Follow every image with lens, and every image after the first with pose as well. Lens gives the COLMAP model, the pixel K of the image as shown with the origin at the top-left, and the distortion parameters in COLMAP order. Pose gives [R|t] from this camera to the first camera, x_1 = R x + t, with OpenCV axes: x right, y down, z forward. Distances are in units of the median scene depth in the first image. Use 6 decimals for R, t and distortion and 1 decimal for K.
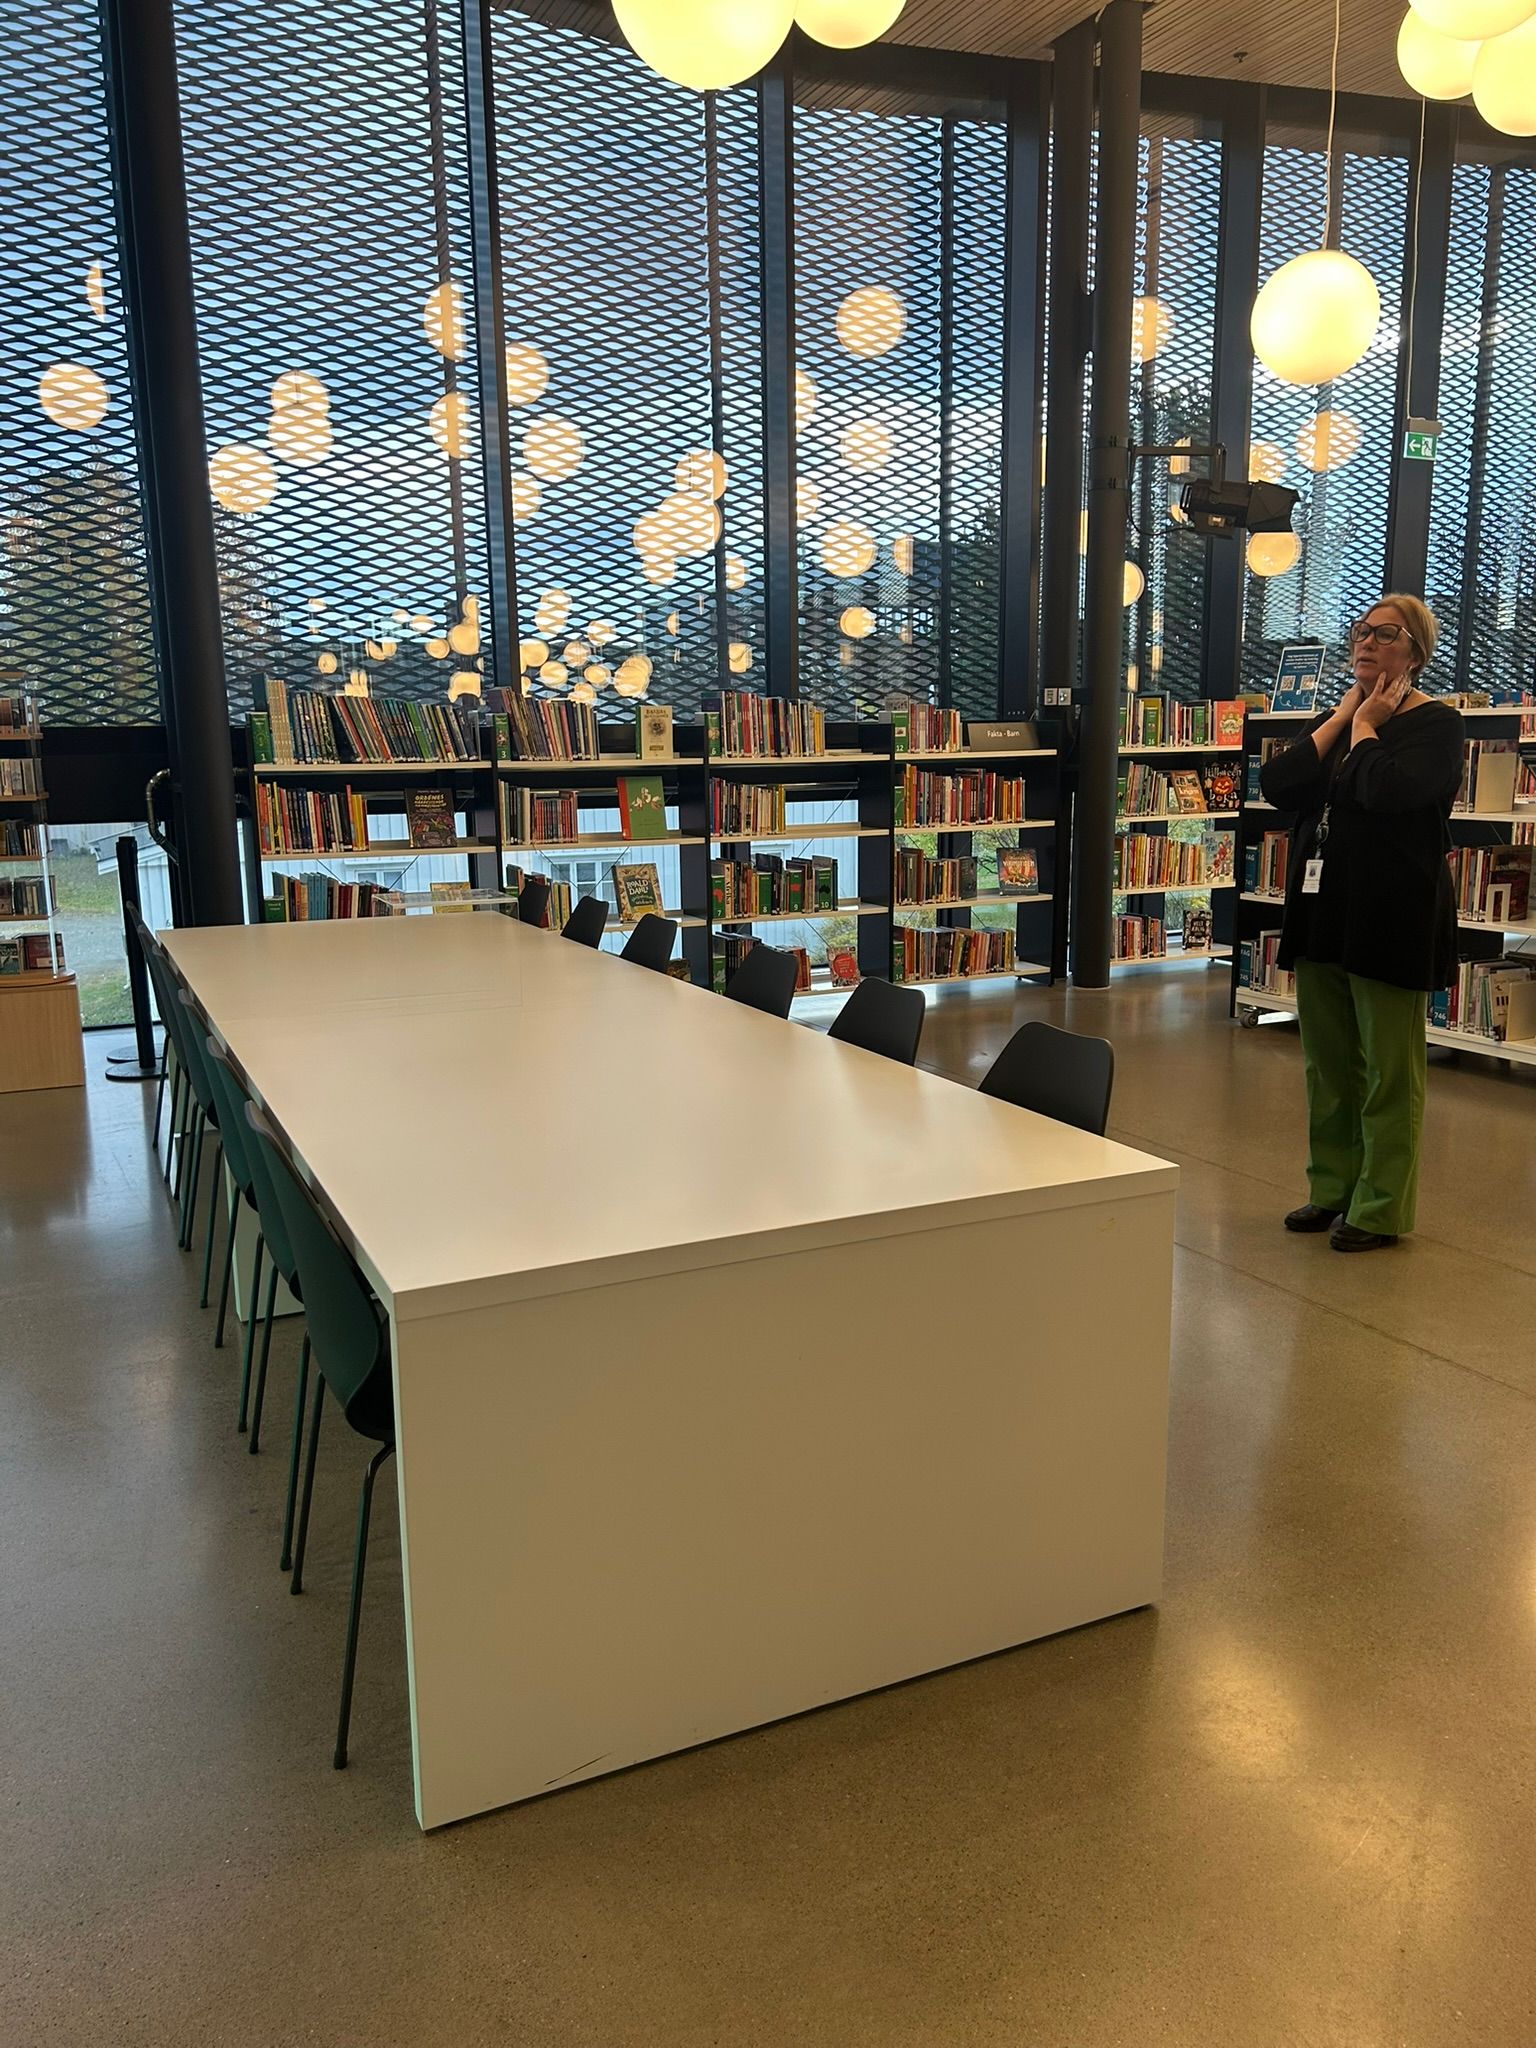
lens RADIAL K [[1512.2, 0, 768.0], [0, 1512.2, 1024.0], [0, 0, 1]] dist [-0.002188, -0.007079]
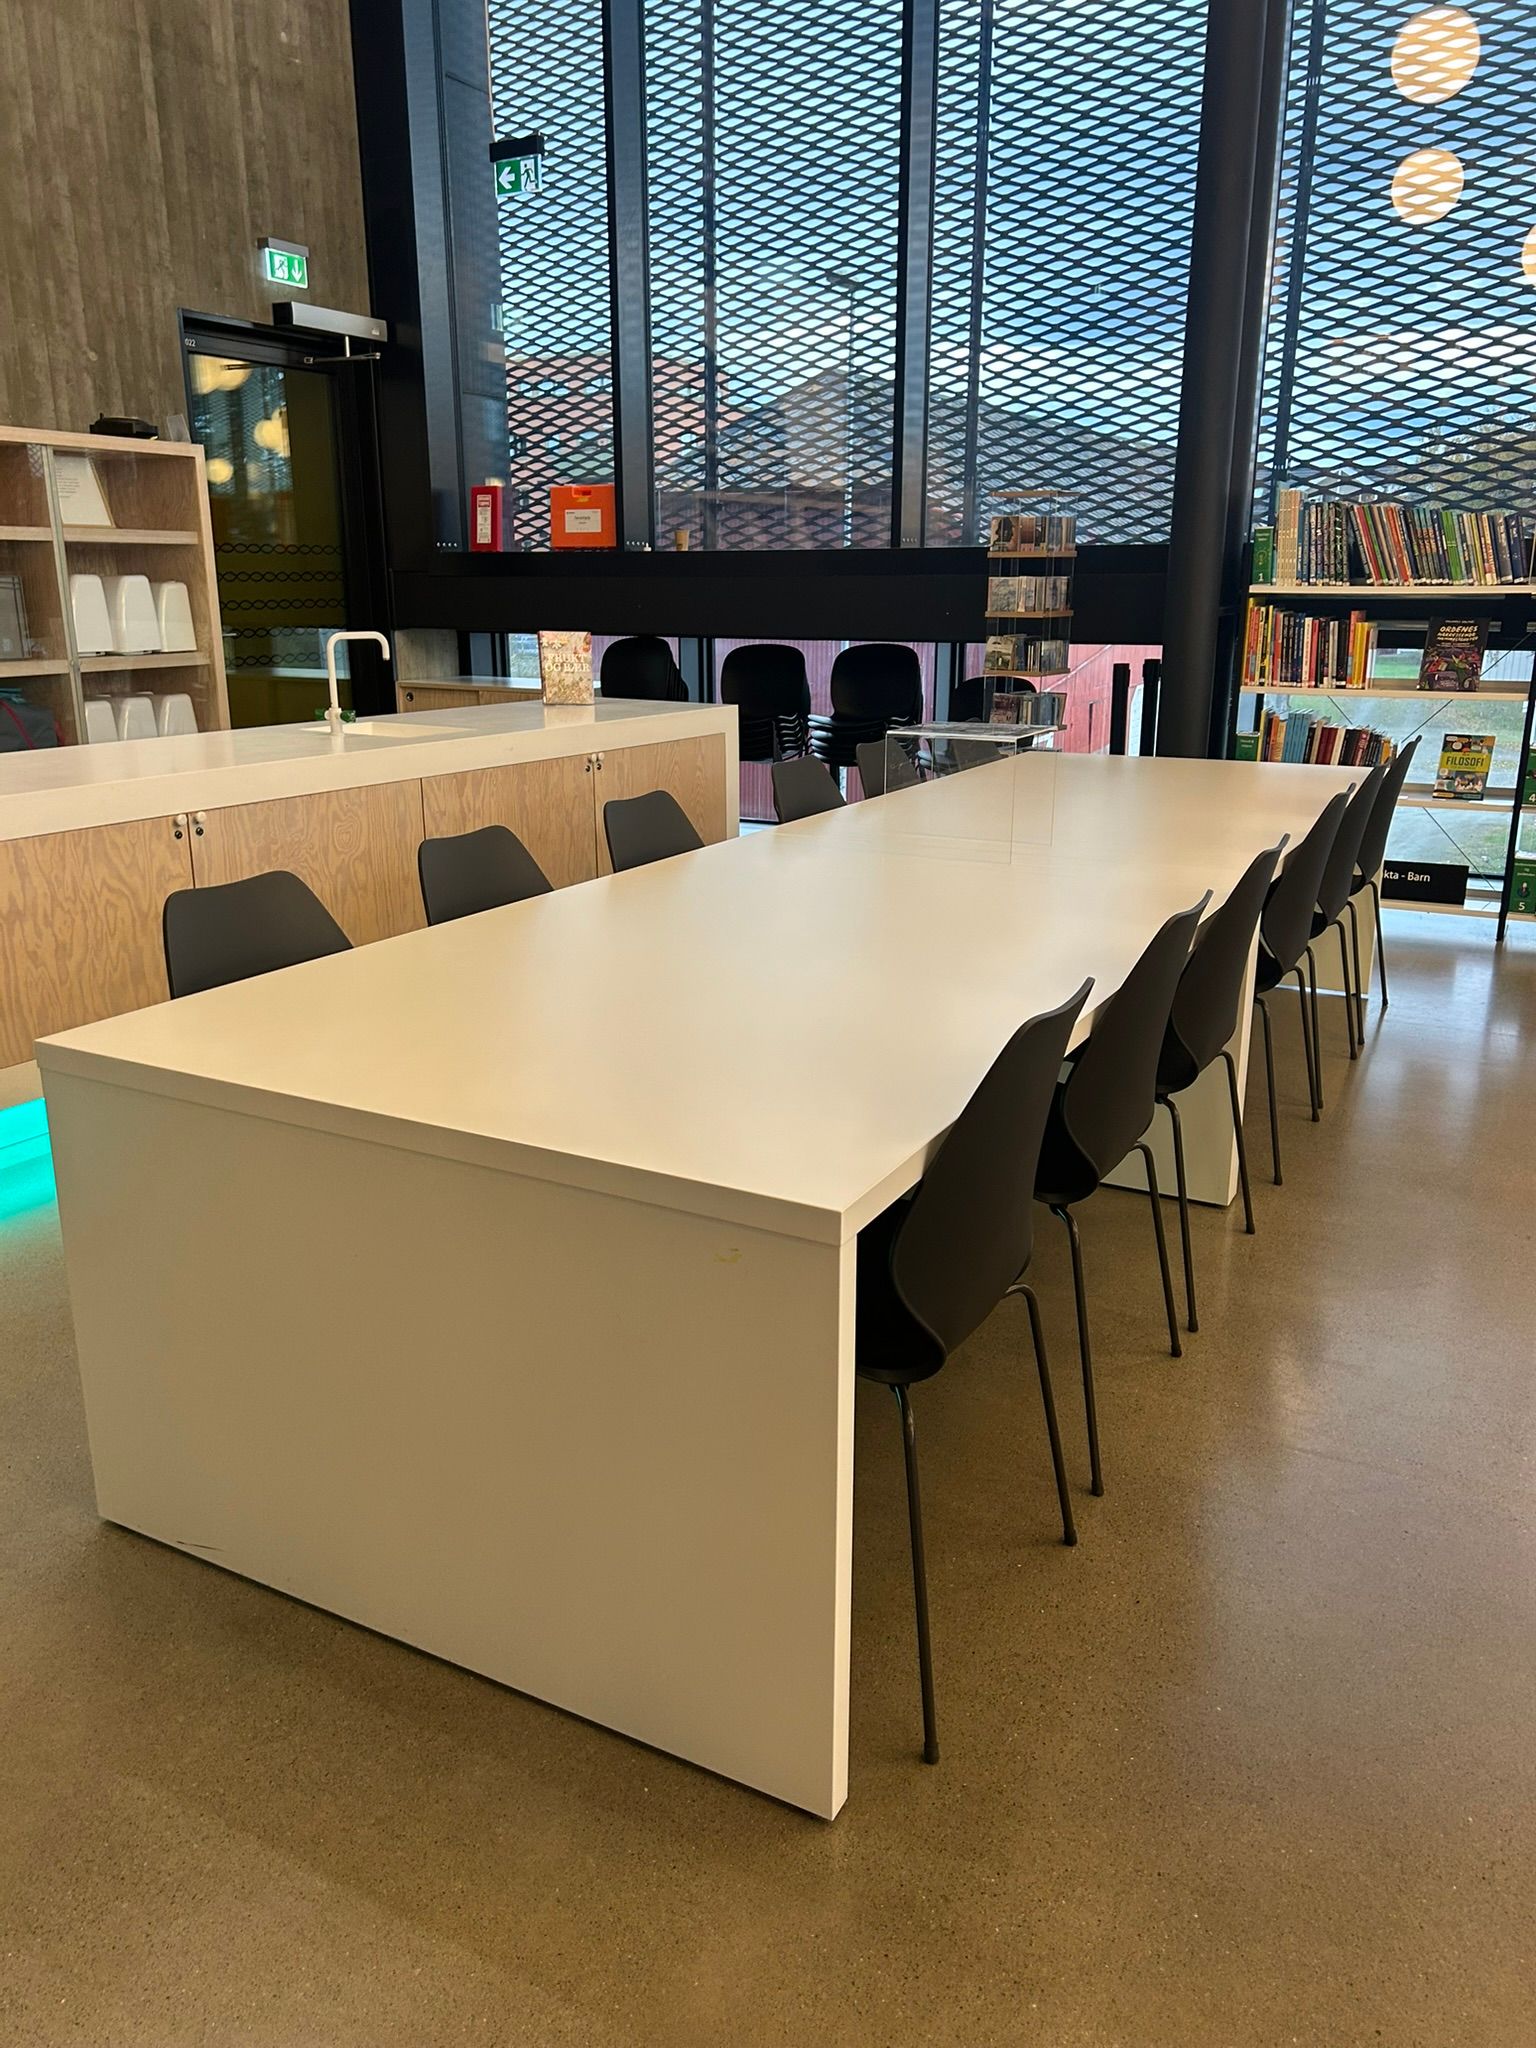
lens RADIAL K [[1512.2, 0, 768.0], [0, 1512.2, 1024.0], [0, 0, 1]] dist [-0.002188, -0.007079]
pose [[0.590964, 0.233013, -0.772312, 0.250991], [-0.153180, 0.972370, 0.176161, -0.028757], [0.792021, 0.014198, 0.610329, 0.207319]]
